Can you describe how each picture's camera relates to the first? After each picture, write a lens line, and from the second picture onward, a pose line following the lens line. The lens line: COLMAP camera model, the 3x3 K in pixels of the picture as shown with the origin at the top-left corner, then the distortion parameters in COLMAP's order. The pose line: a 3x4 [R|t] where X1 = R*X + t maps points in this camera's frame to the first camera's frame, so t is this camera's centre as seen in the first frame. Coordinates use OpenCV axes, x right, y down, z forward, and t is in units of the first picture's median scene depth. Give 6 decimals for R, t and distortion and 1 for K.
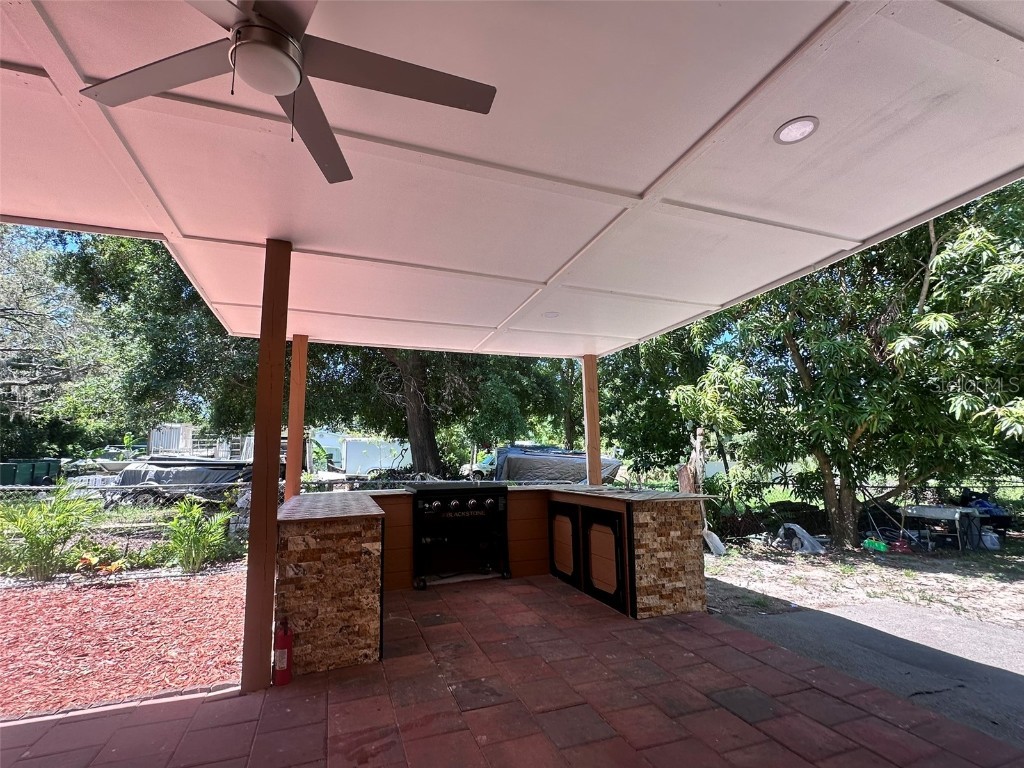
lens RADIAL K [[488.4, 0, 512.0], [0, 488.4, 384.0], [0, 0, 1]] dist [-0.000247, -0.000078]
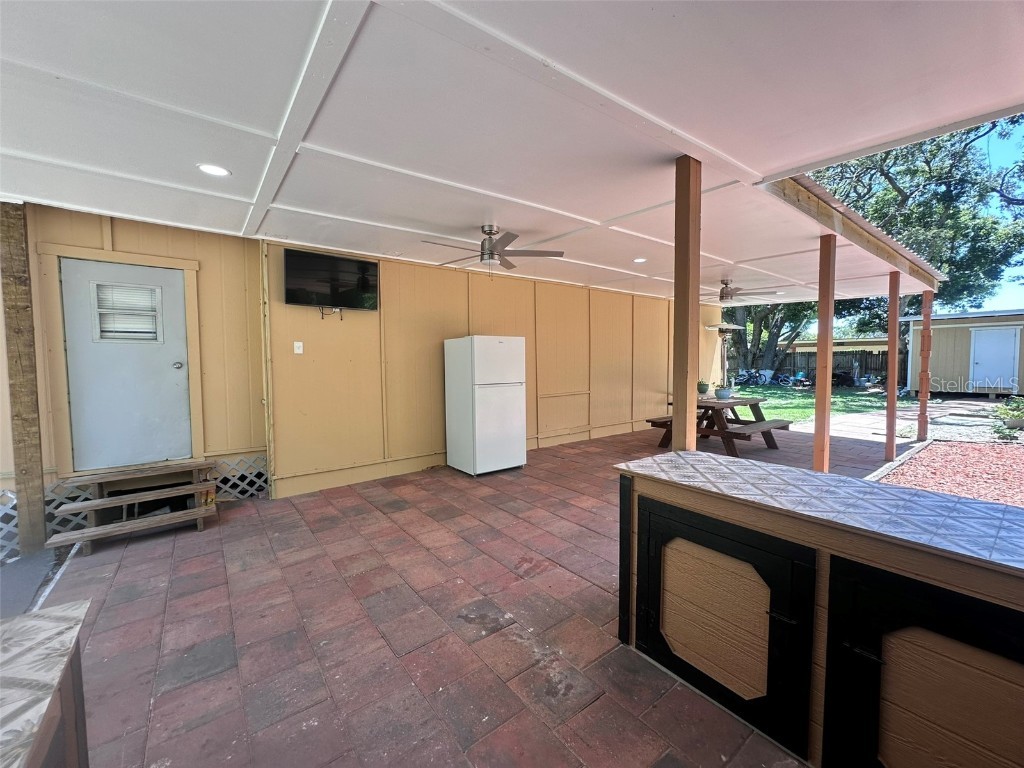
lens RADIAL K [[414.0, 0, 512.0], [0, 414.0, 384.0], [0, 0, 1]] dist [-0.000475, -0.000047]
pose [[-0.954941, 0.042277, -0.293770, 0.108610], [0.064286, 0.995769, -0.065666, 0.195703], [0.289751, -0.081593, -0.953618, 1.926517]]
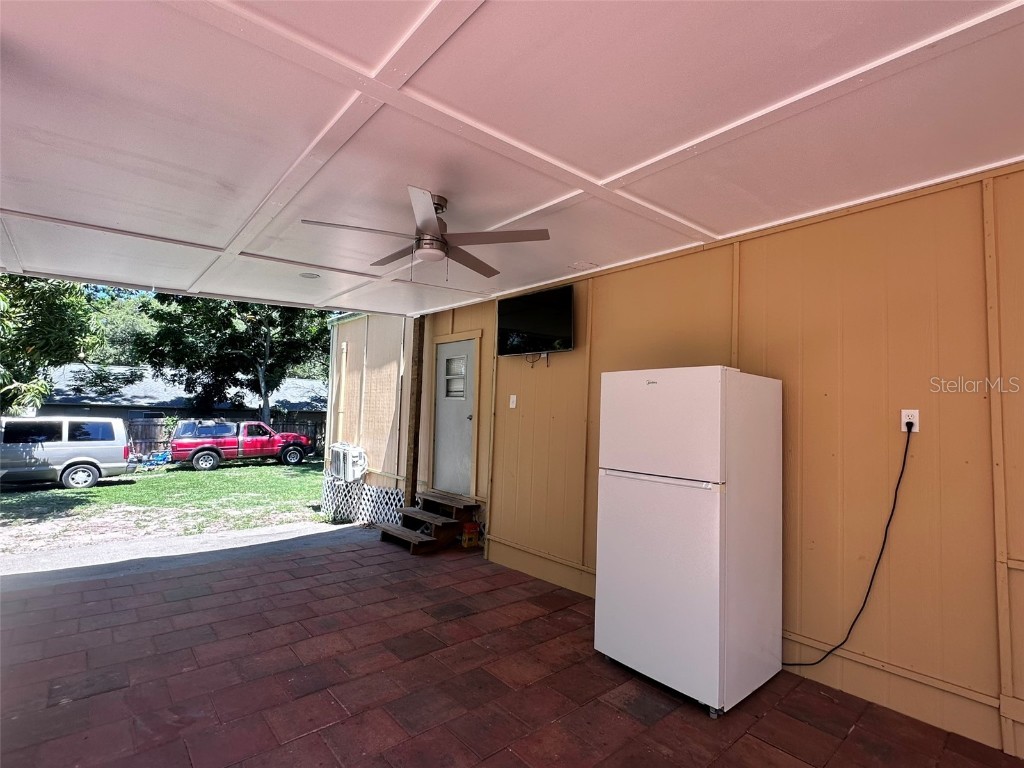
lens RADIAL K [[488.4, 0, 512.0], [0, 488.4, 384.0], [0, 0, 1]] dist [-0.000247, -0.000078]
pose [[-0.355448, 0.067368, 0.932265, -1.310232], [-0.152580, 0.979838, -0.128980, 0.048665], [-0.922158, -0.188091, -0.338002, 0.675664]]
